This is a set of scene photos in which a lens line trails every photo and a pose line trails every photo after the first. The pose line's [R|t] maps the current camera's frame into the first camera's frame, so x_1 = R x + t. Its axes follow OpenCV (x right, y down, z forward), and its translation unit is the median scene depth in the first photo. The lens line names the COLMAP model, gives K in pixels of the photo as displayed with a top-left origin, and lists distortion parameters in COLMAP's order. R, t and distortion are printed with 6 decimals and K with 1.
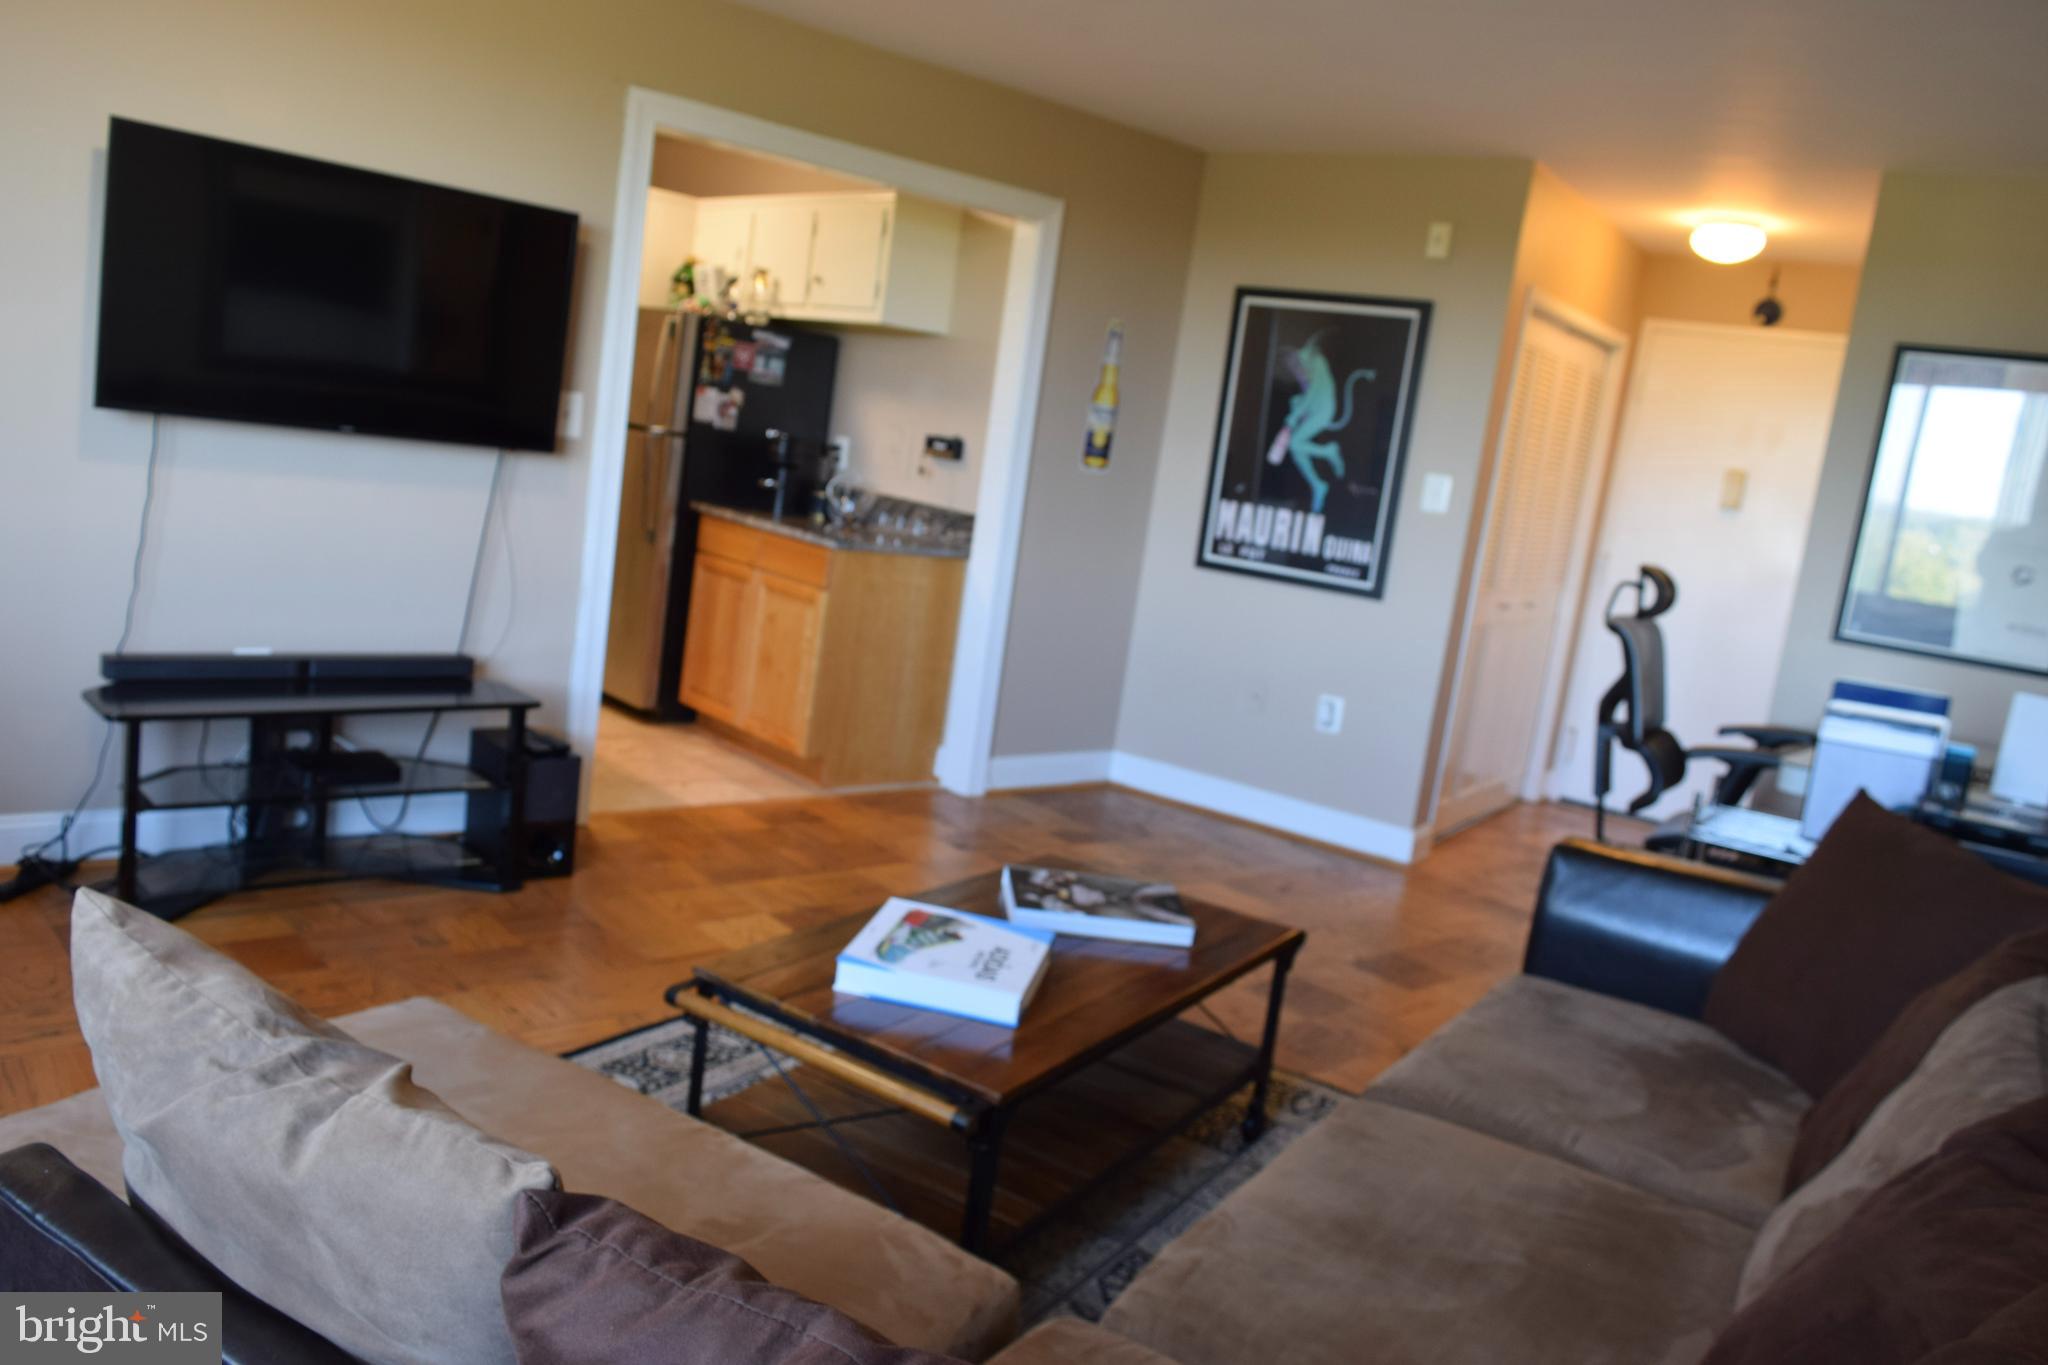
lens RADIAL K [[1526.0, 0, 1024.0], [0, 1526.0, 682.5], [0, 0, 1]] dist [-0.001199, -0.108111]
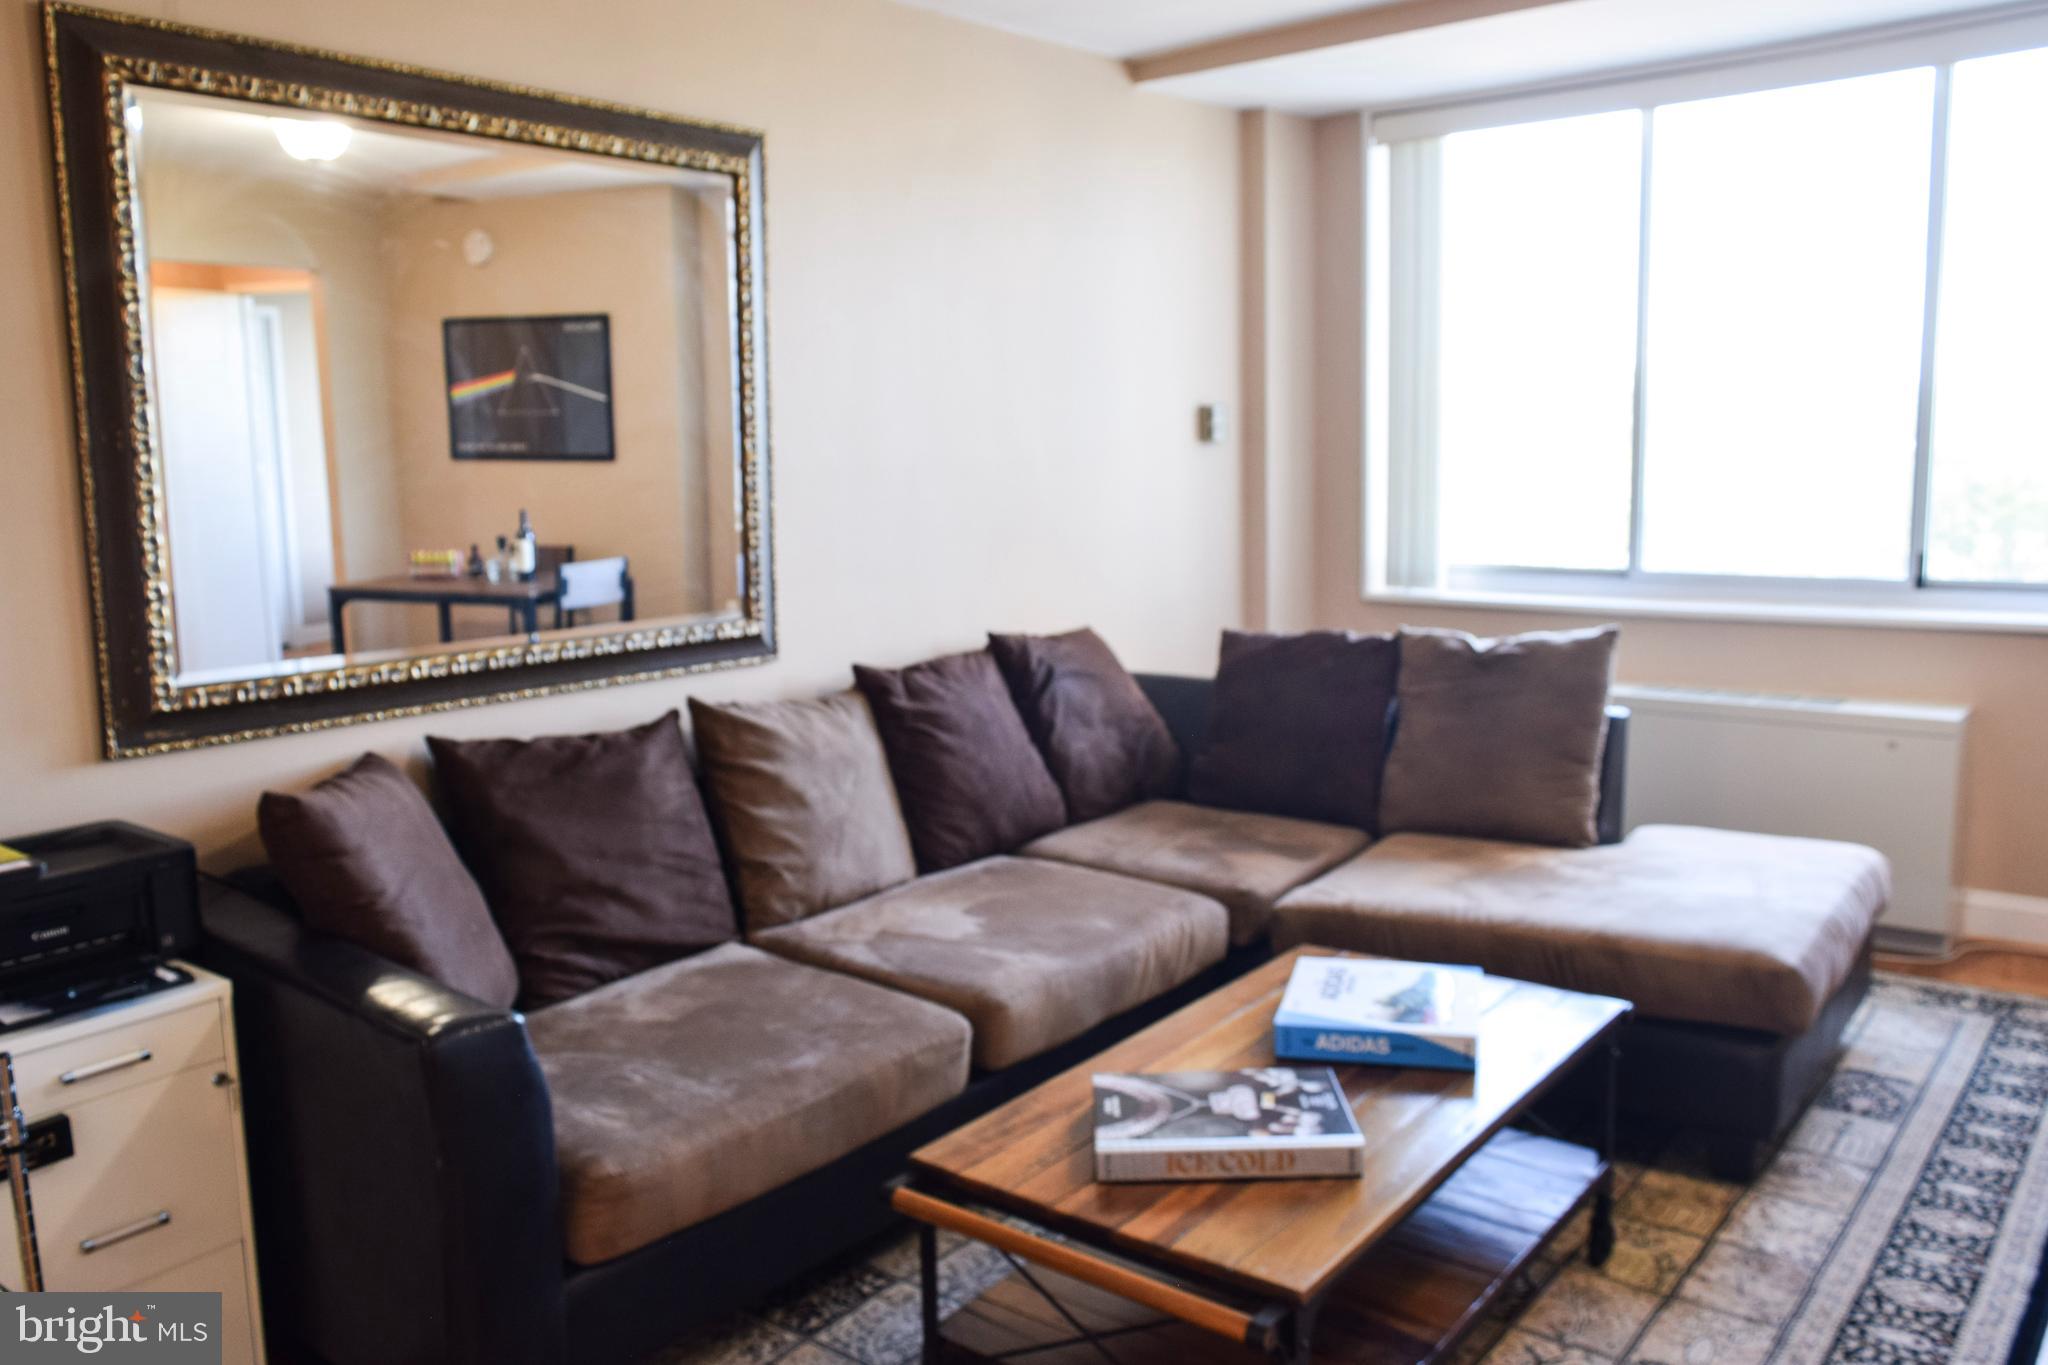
lens RADIAL K [[1526.0, 0, 1024.0], [0, 1526.0, 682.5], [0, 0, 1]] dist [-0.001199, -0.108111]
pose [[-0.987490, -0.128207, 0.091797, 0.078838], [-0.091264, 0.939450, 0.330309, -0.218086], [-0.128587, 0.317799, -0.939398, 1.293689]]
